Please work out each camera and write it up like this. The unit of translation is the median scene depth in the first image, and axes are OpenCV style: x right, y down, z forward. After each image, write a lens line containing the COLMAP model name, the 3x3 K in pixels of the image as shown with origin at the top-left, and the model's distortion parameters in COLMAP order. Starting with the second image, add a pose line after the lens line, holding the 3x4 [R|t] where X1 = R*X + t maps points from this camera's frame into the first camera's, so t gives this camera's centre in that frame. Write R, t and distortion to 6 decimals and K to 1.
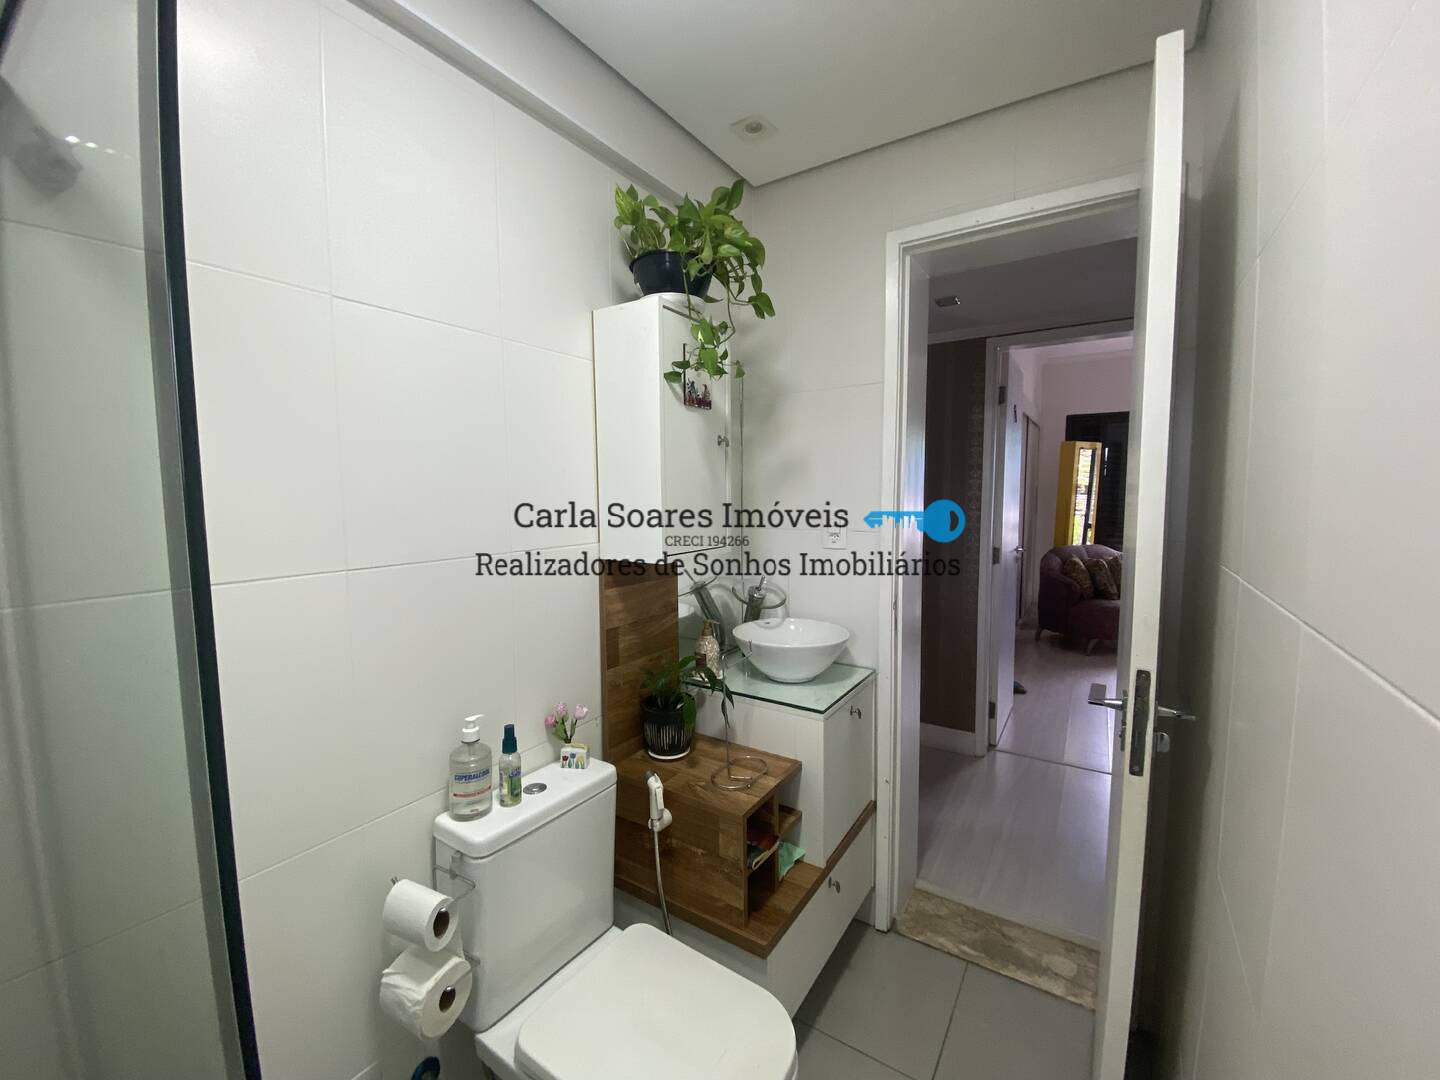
lens RADIAL K [[582.0, 0, 720.0], [0, 582.0, 540.0], [0, 0, 1]] dist [0.018390, -0.019530]
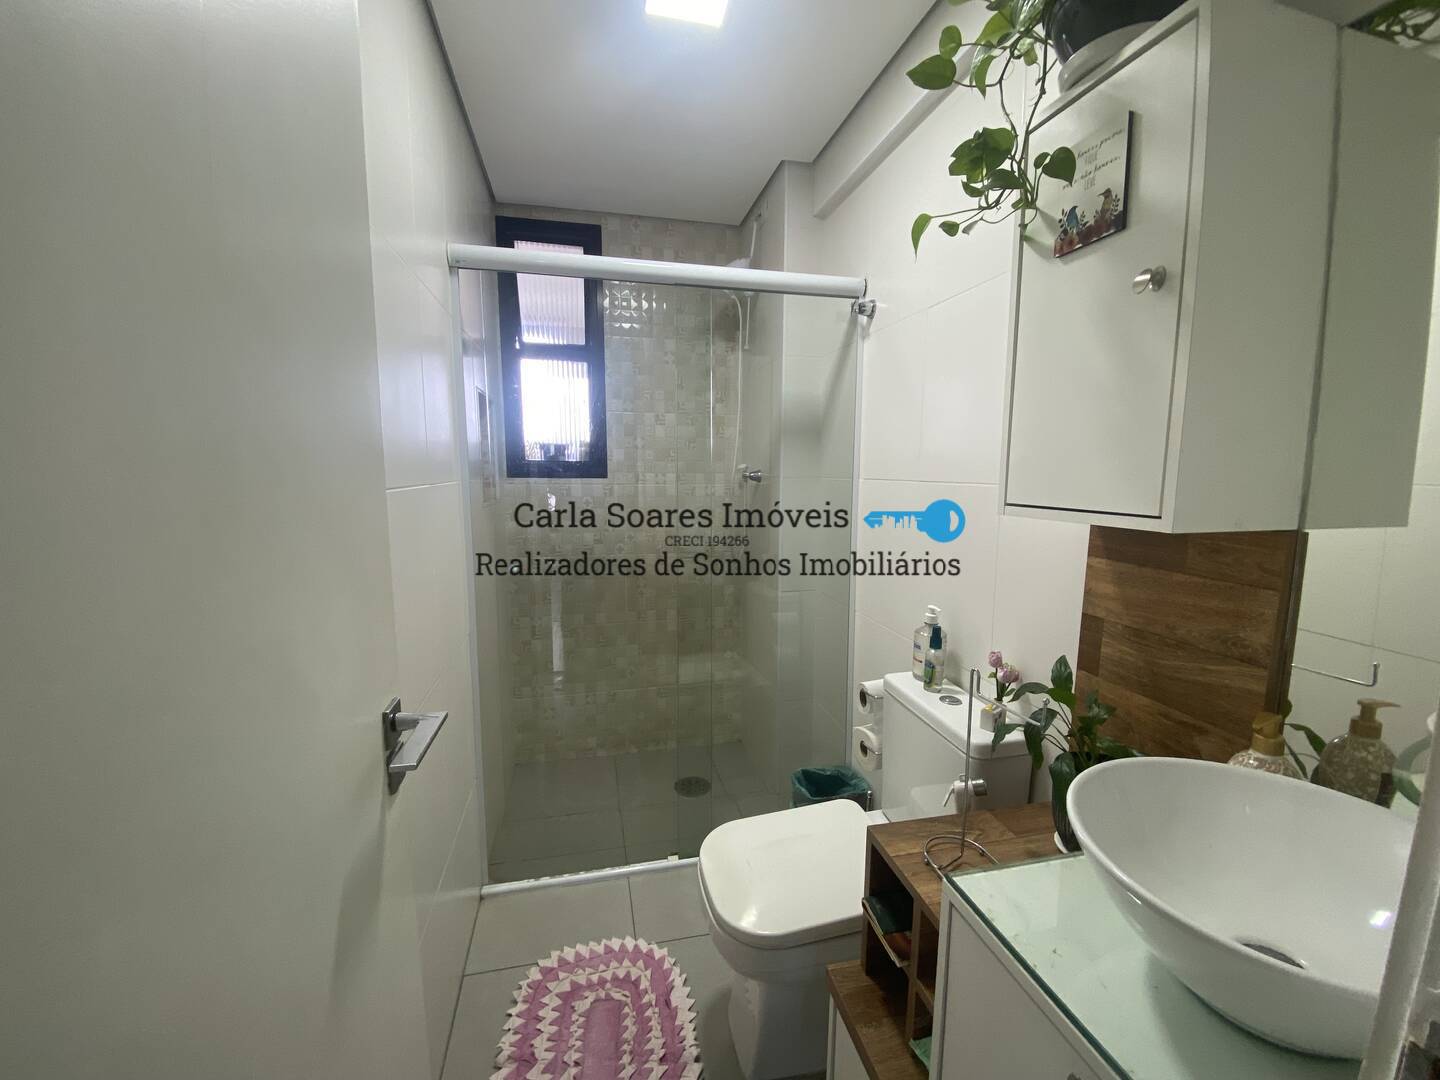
lens RADIAL K [[582.0, 0, 720.0], [0, 582.0, 540.0], [0, 0, 1]] dist [0.018390, -0.019530]
pose [[-0.691231, 0.098124, -0.715941, 0.602228], [-0.059622, 0.979616, 0.191826, -0.040827], [0.720170, 0.175282, -0.671291, 1.135329]]
